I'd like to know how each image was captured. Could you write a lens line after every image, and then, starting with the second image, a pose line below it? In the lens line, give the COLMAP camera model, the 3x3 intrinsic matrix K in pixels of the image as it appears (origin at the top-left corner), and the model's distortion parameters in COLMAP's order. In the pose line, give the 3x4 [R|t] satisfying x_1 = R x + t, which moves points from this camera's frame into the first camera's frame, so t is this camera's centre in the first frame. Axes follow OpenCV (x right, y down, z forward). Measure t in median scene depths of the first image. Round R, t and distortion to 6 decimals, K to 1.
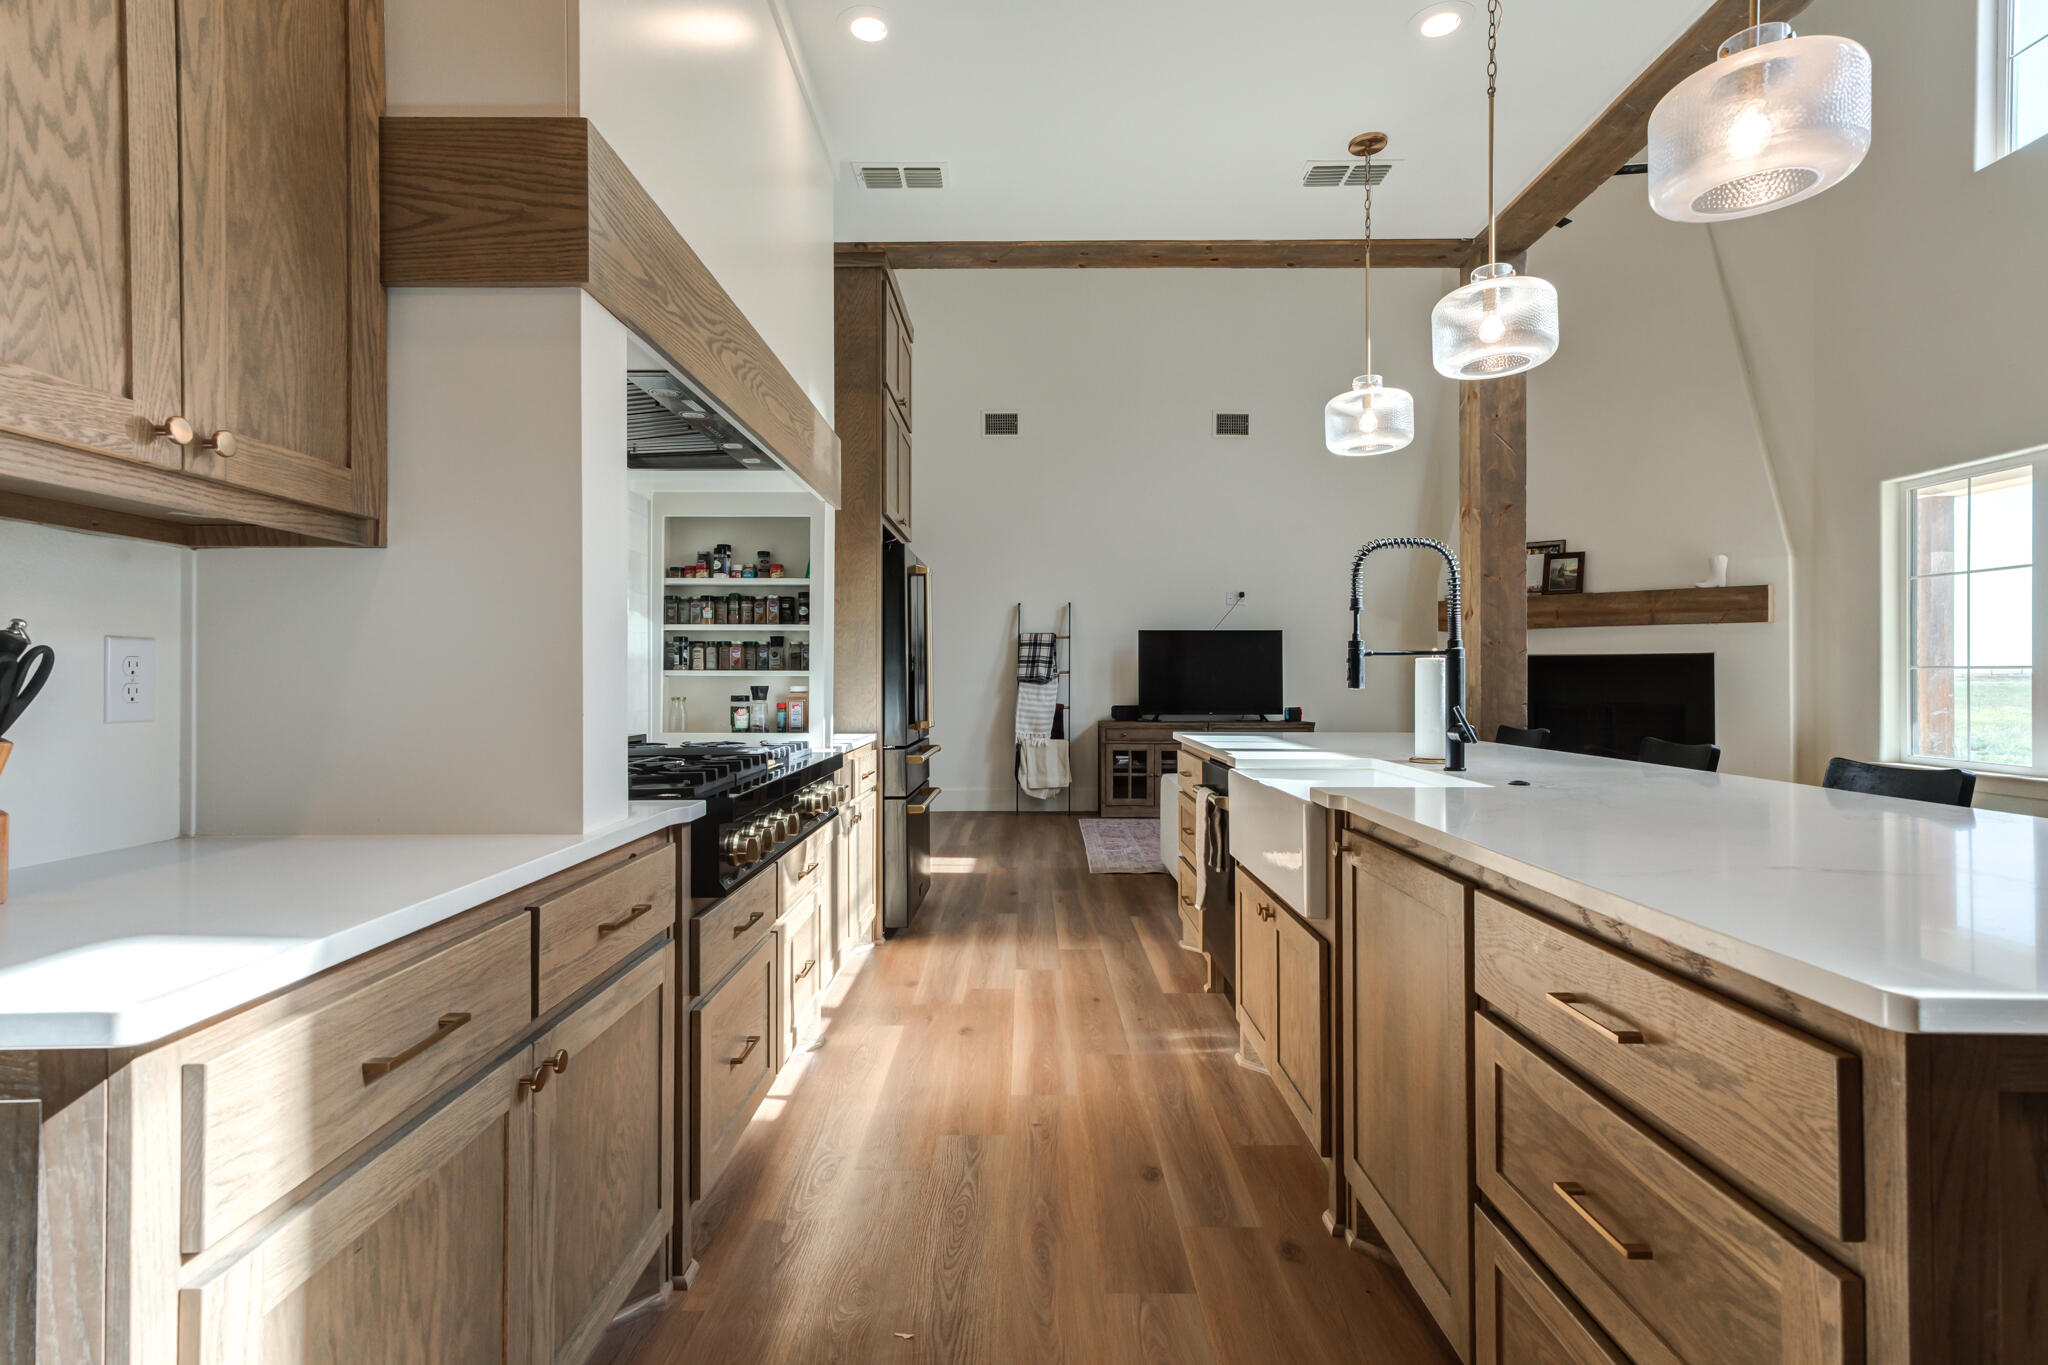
lens RADIAL K [[1005.6, 0, 1017.2], [0, 1005.6, 665.1], [0, 0, 1]] dist [-0.000793, -0.001169]
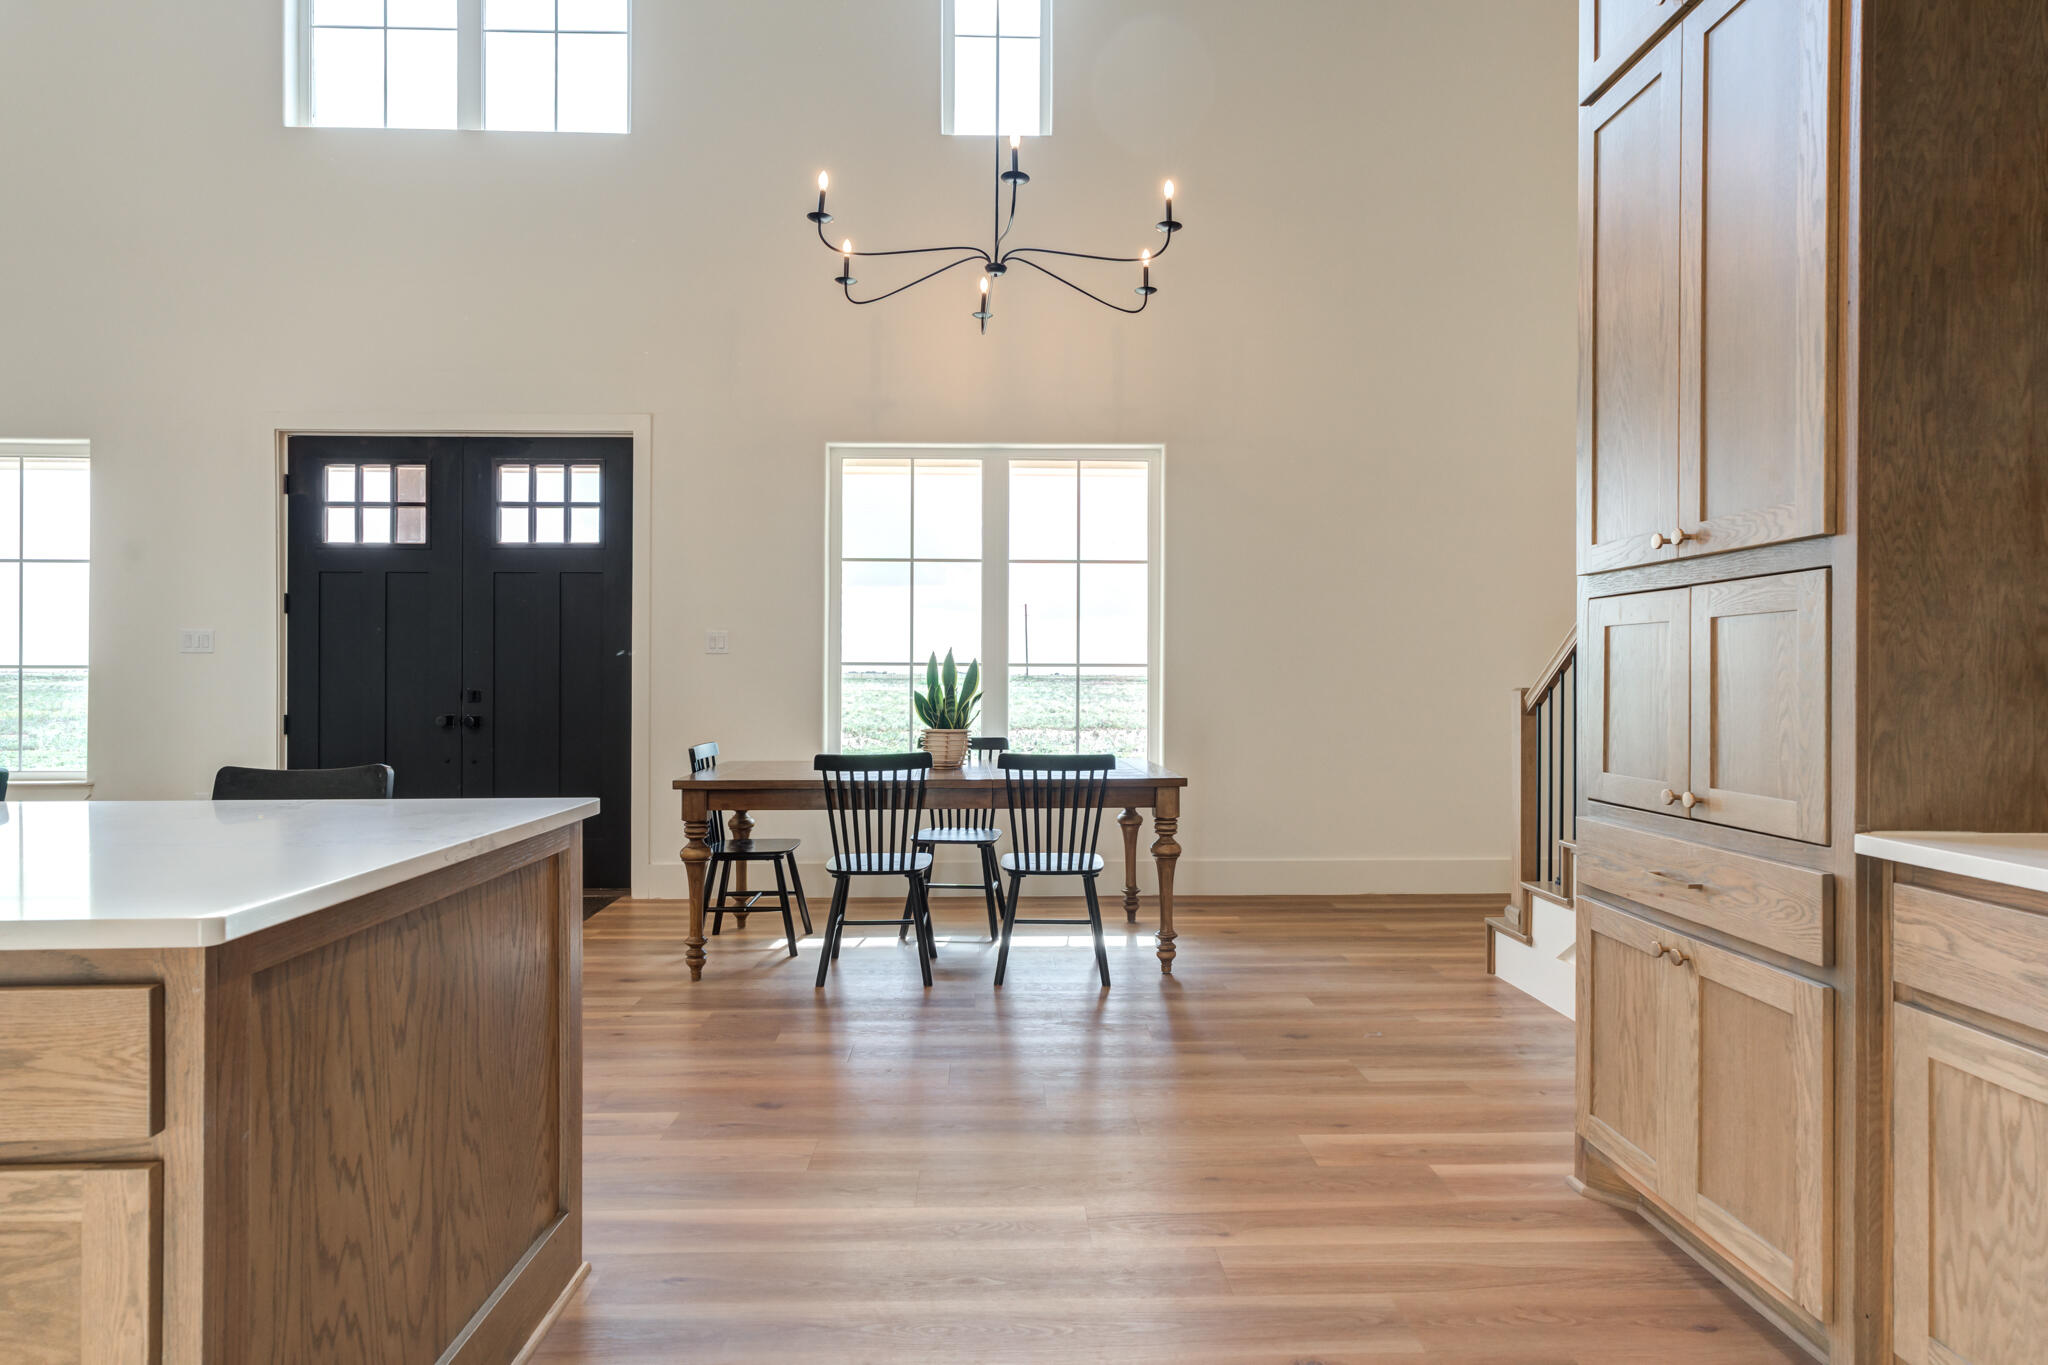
lens RADIAL K [[1116.2, 0, 1024.0], [0, 1116.2, 675.1], [0, 0, 1]] dist [-0.005682, -0.000216]
pose [[-0.031677, -0.004099, 0.999490, -0.544798], [-0.009166, 0.999951, 0.003811, -0.010657], [-0.999456, -0.009041, -0.031713, -0.027690]]
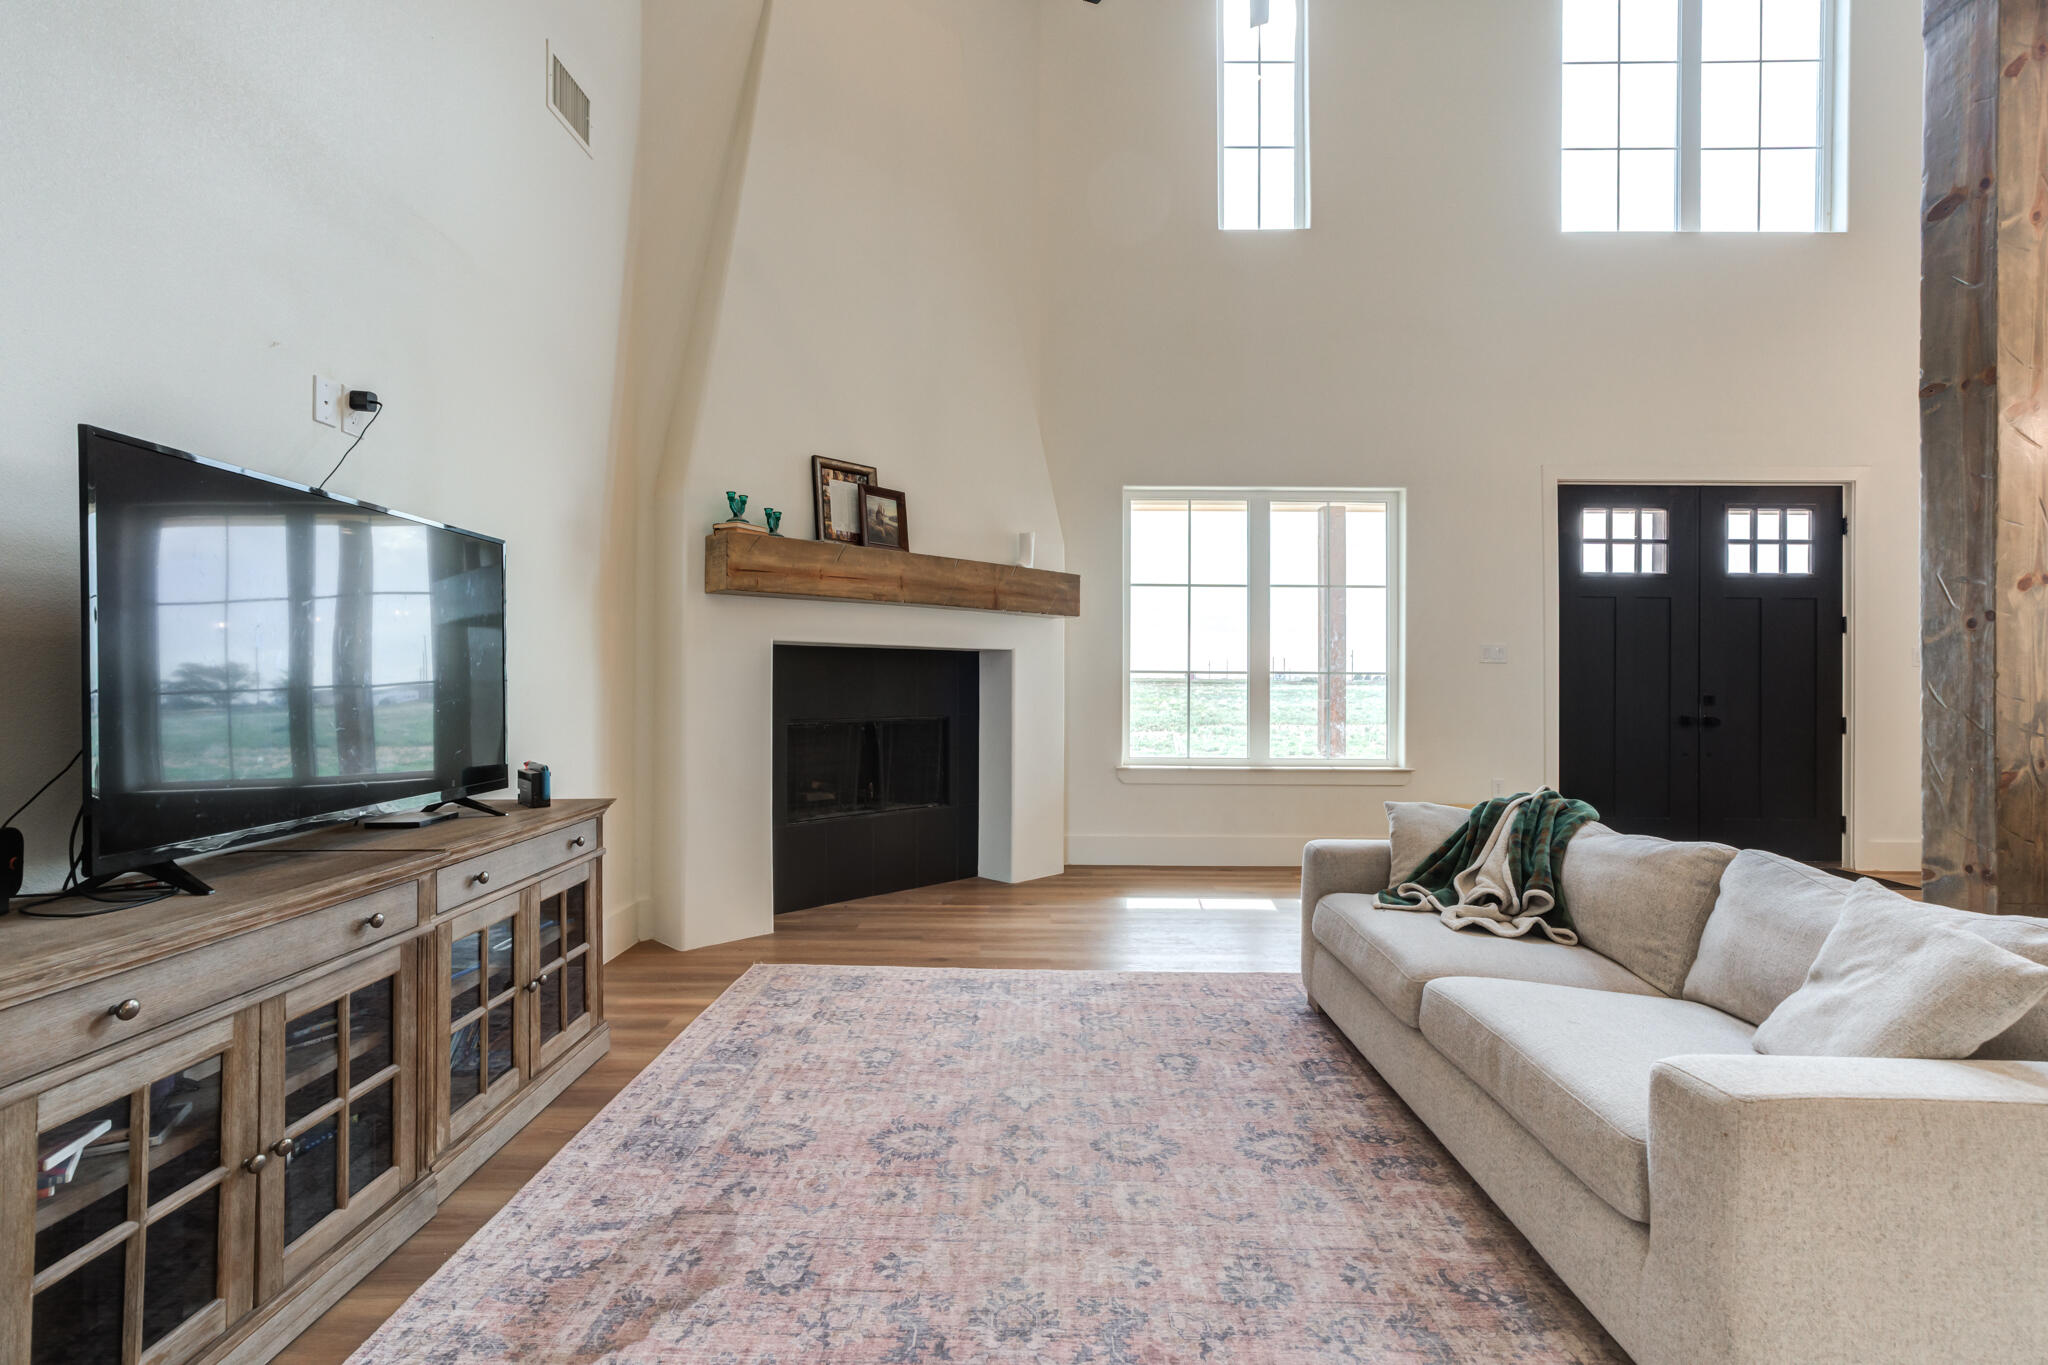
lens RADIAL K [[934.7, 0, 1026.6], [0, 934.7, 676.6], [0, 0, 1]] dist [0.003759, 0.000687]
pose [[-0.007594, -0.000196, 0.999971, -0.520312], [-0.015571, 0.999879, 0.000078, 0.075154], [-0.999850, -0.015569, -0.007596, 7.754760]]
